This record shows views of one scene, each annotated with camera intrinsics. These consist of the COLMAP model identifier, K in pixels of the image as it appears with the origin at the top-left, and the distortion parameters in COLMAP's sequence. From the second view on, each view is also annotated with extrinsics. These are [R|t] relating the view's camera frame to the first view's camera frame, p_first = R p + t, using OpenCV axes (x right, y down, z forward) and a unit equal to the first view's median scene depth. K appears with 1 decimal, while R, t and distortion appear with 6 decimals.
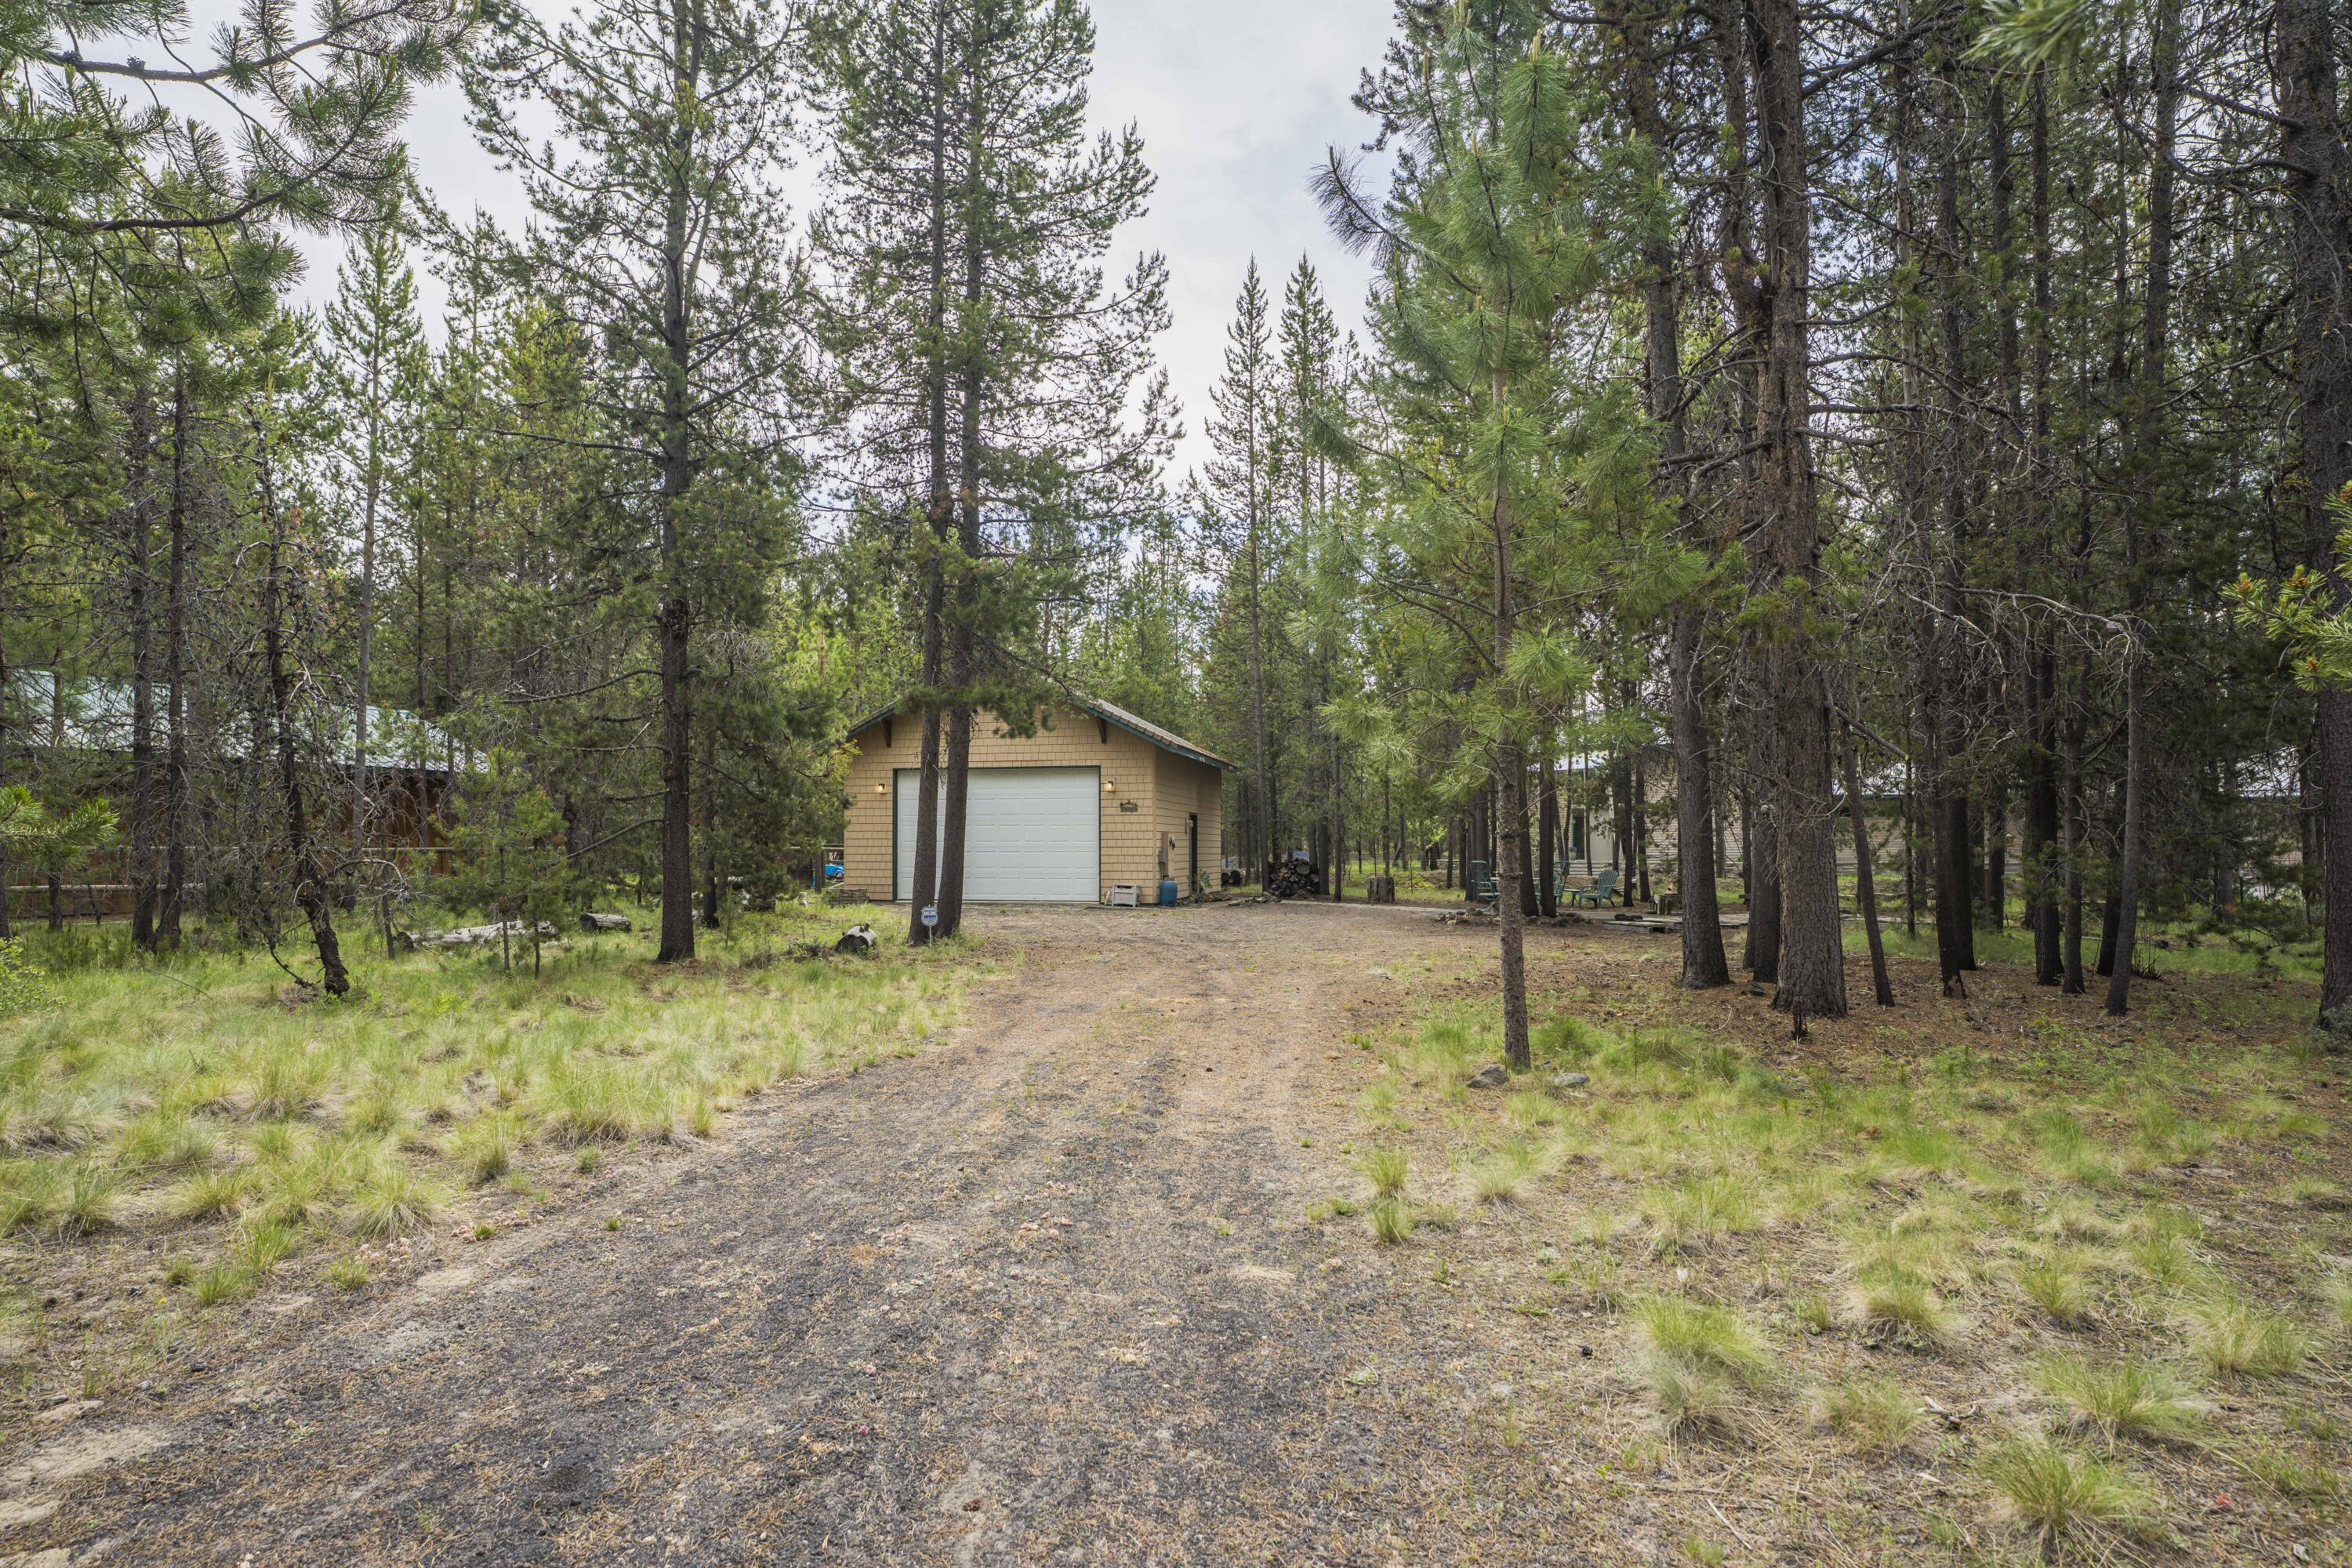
lens RADIAL K [[1290.3, 0, 1156.2], [0, 1290.3, 818.0], [0, 0, 1]] dist [-0.051044, 0.034169]
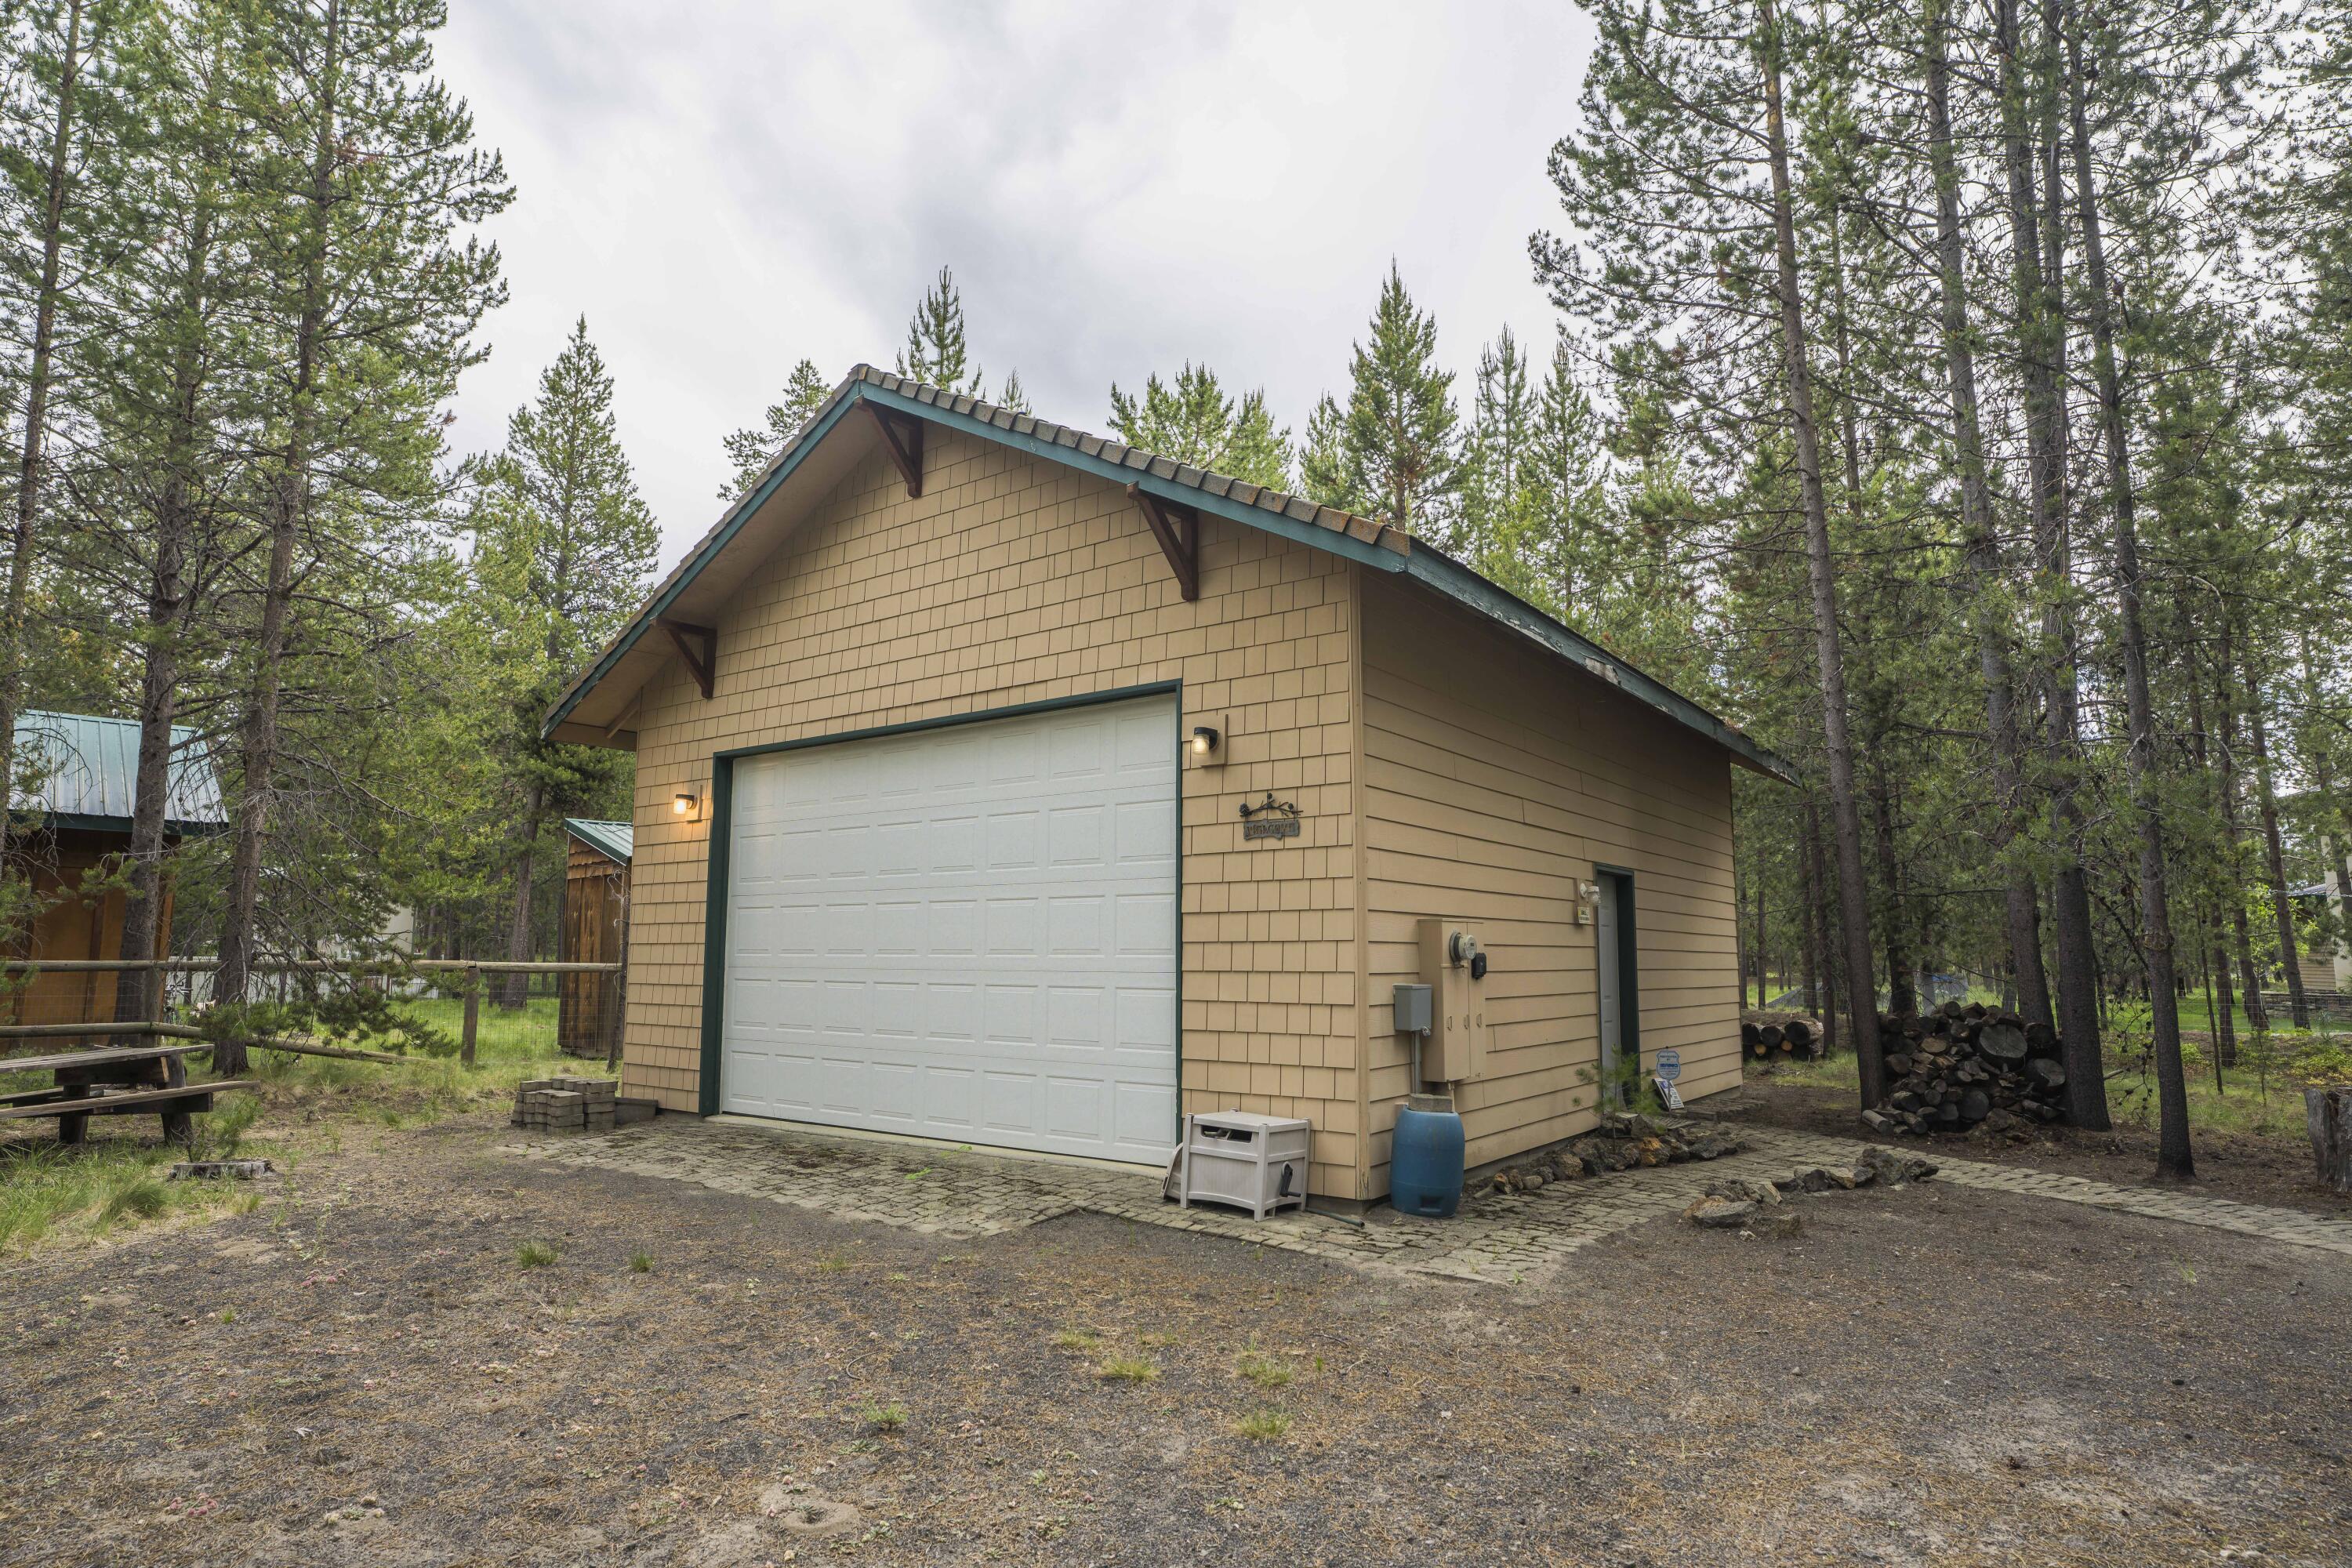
lens RADIAL K [[1290.3, 0, 1163.3], [0, 1290.3, 811.6], [0, 0, 1]] dist [-0.051044, 0.034169]
pose [[0.910902, -0.046572, -0.409986, 0.057244], [0.007654, 0.995346, -0.096059, 0.012550], [0.412551, 0.084363, 0.907019, 0.629650]]
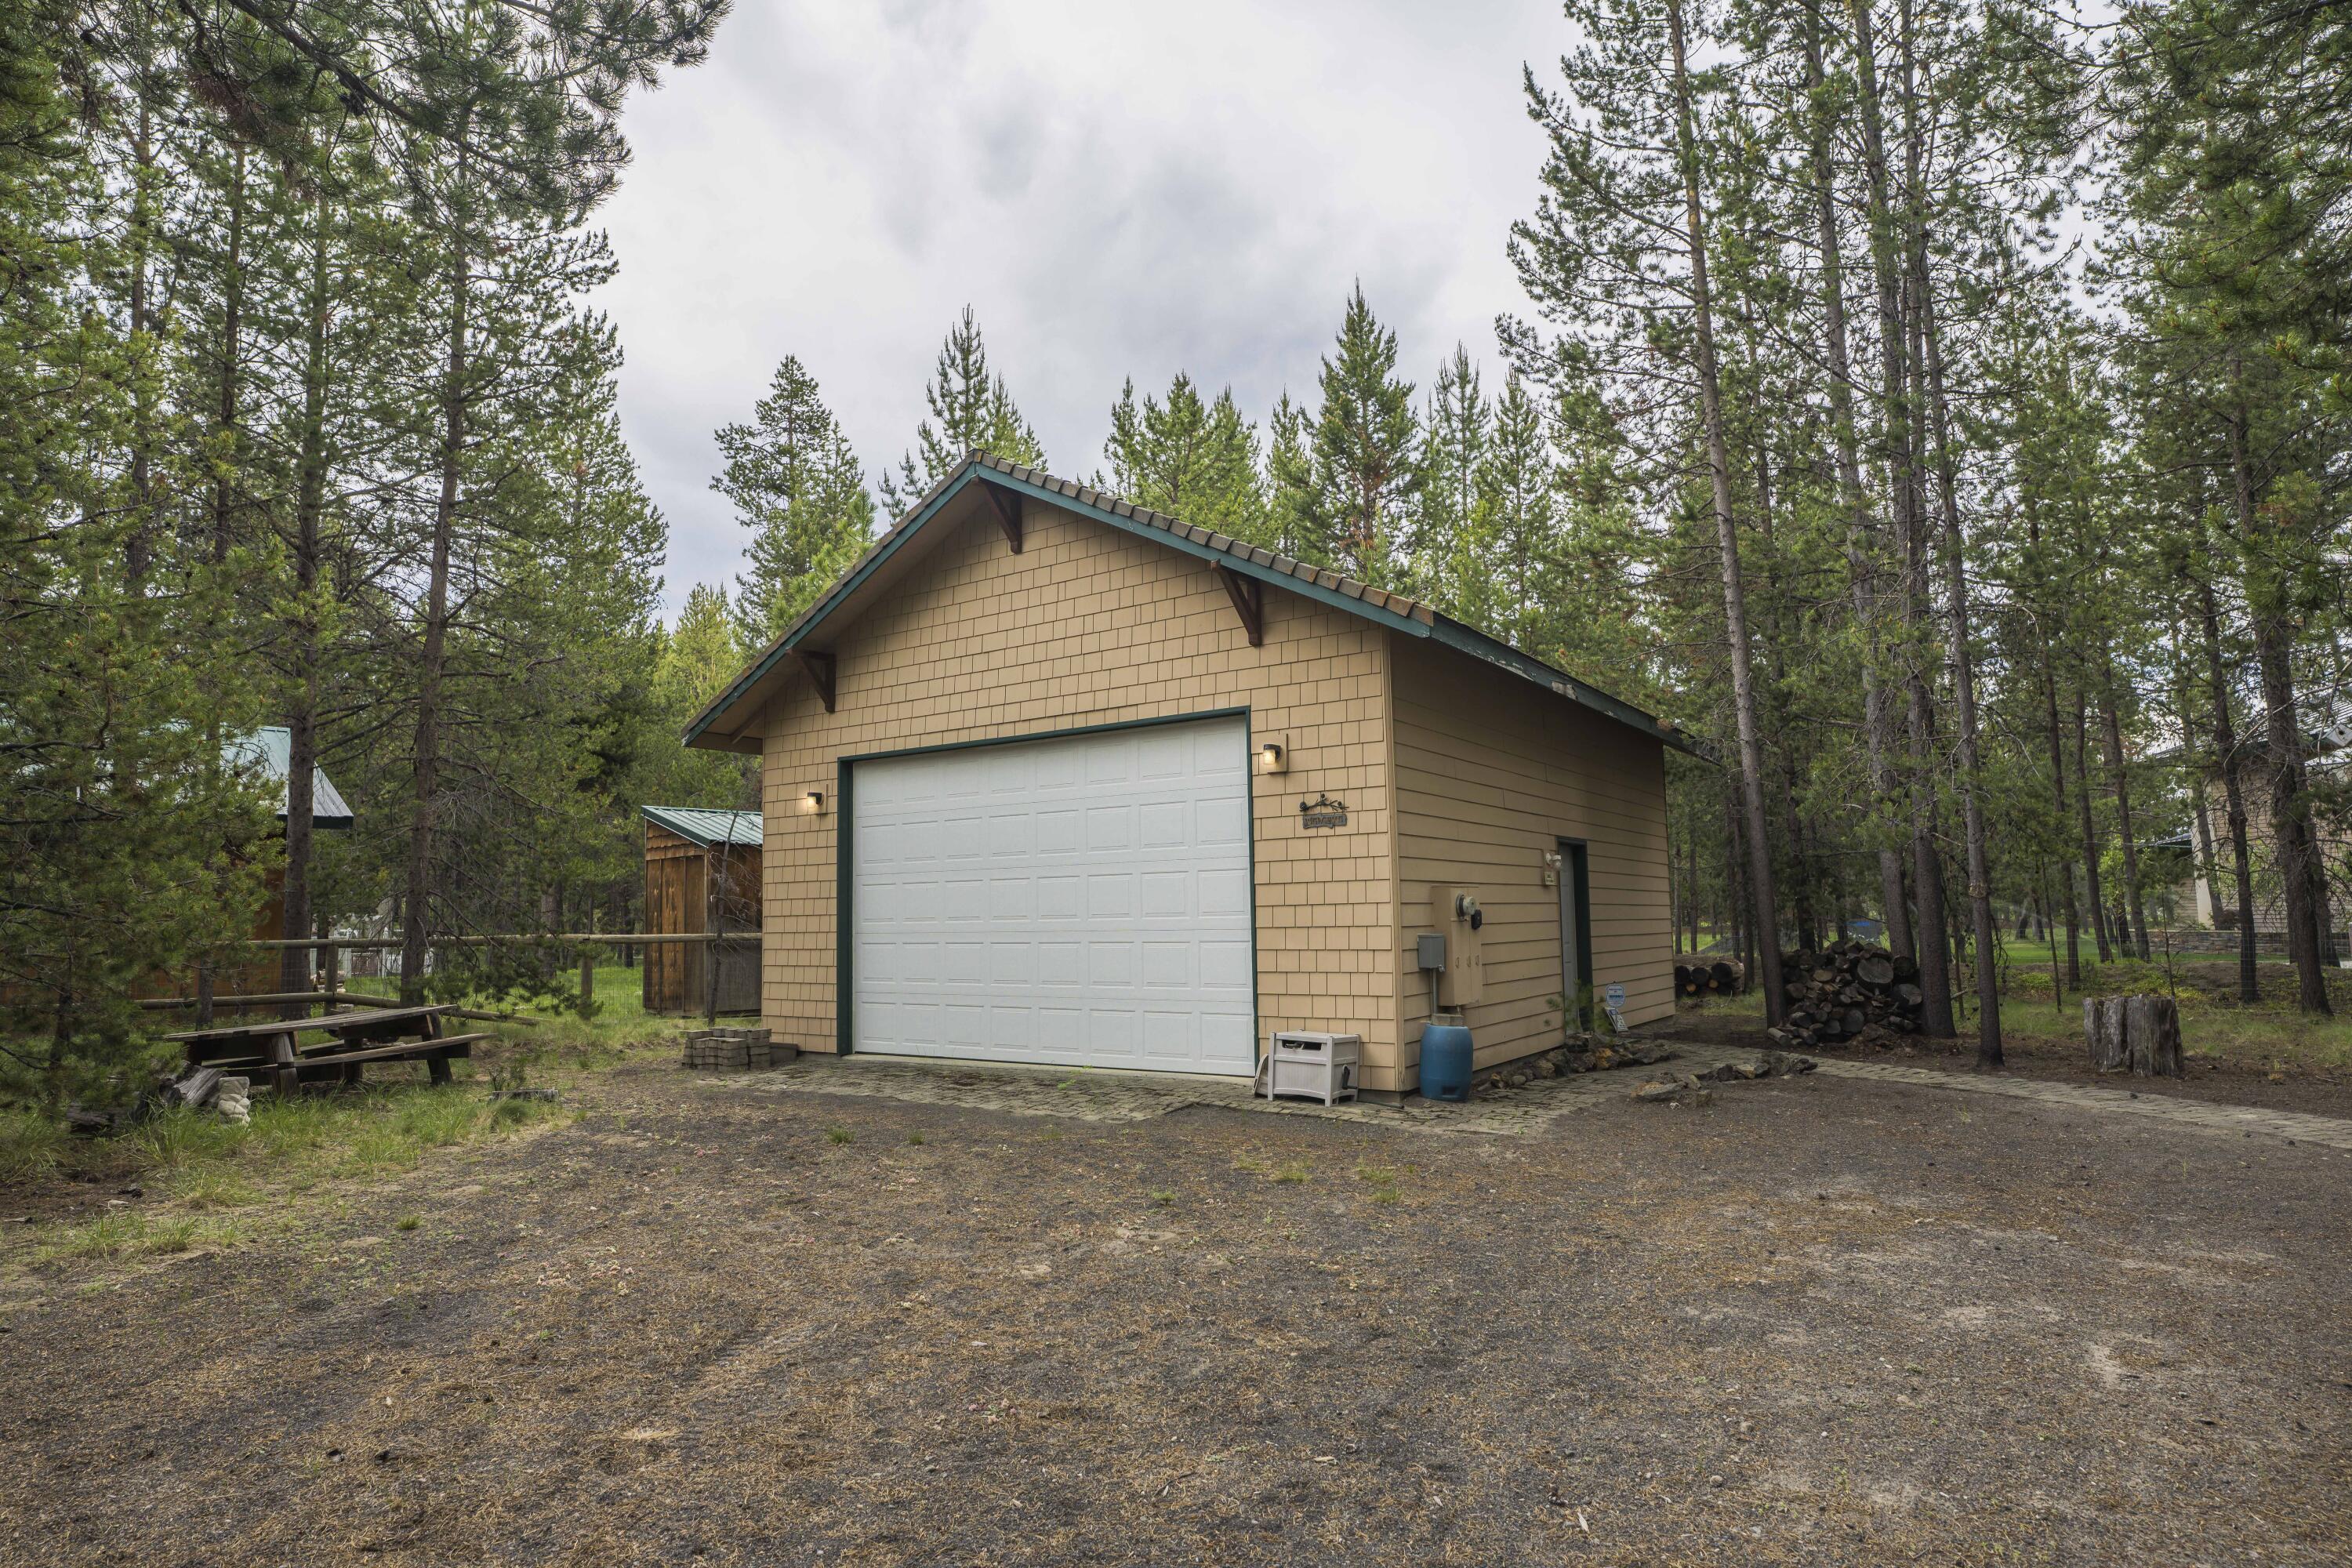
lens RADIAL K [[1290.3, 0, 1157.4], [0, 1290.3, 800.3], [0, 0, 1]] dist [-0.051044, 0.034169]
pose [[0.925667, -0.053366, -0.374557, 0.058985], [0.027488, 0.996872, -0.074099, 0.010657], [0.377339, 0.058295, 0.924238, 0.548943]]
